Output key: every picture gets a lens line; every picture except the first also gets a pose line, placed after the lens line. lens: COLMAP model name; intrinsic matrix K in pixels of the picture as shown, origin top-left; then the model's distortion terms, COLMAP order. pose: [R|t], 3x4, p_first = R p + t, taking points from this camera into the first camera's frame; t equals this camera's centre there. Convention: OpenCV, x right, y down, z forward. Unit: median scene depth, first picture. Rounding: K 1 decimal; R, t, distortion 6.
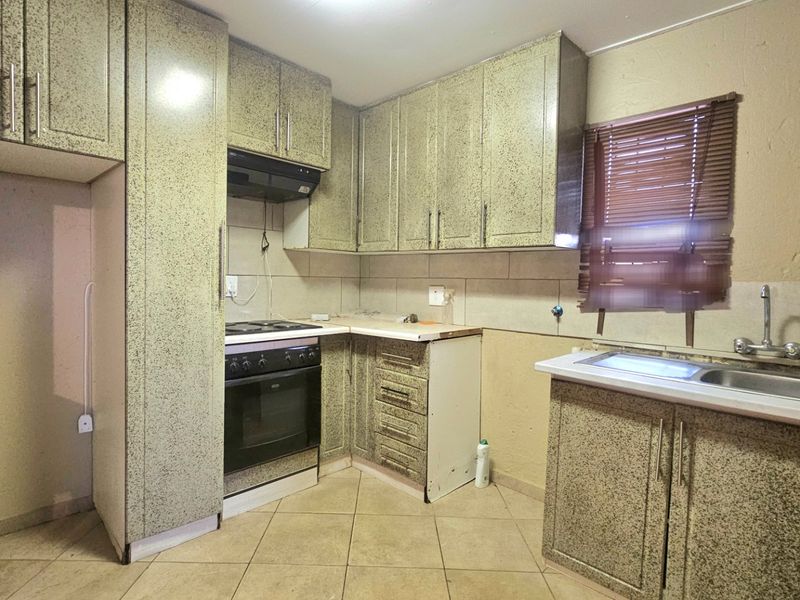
lens RADIAL K [[434.1, 0, 399.3], [0, 434.1, 299.9], [0, 0, 1]] dist [0.001823, -0.003495]
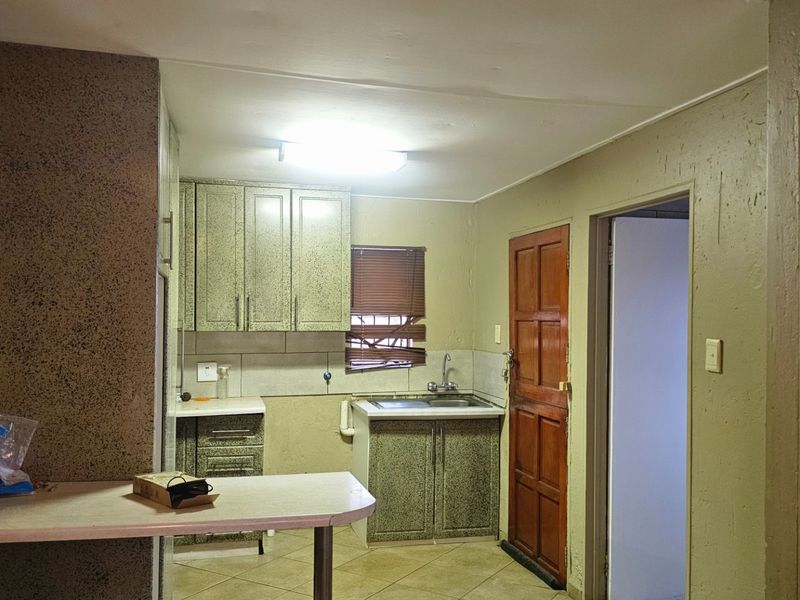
lens RADIAL K [[701.1, 0, 399.7], [0, 701.1, 301.9], [0, 0, 1]] dist [0.011144, -0.008724]
pose [[0.517886, -0.001600, 0.855448, -1.408549], [0.049753, 0.998362, -0.028253, -0.134020], [-0.854002, 0.057193, 0.517117, -0.324411]]
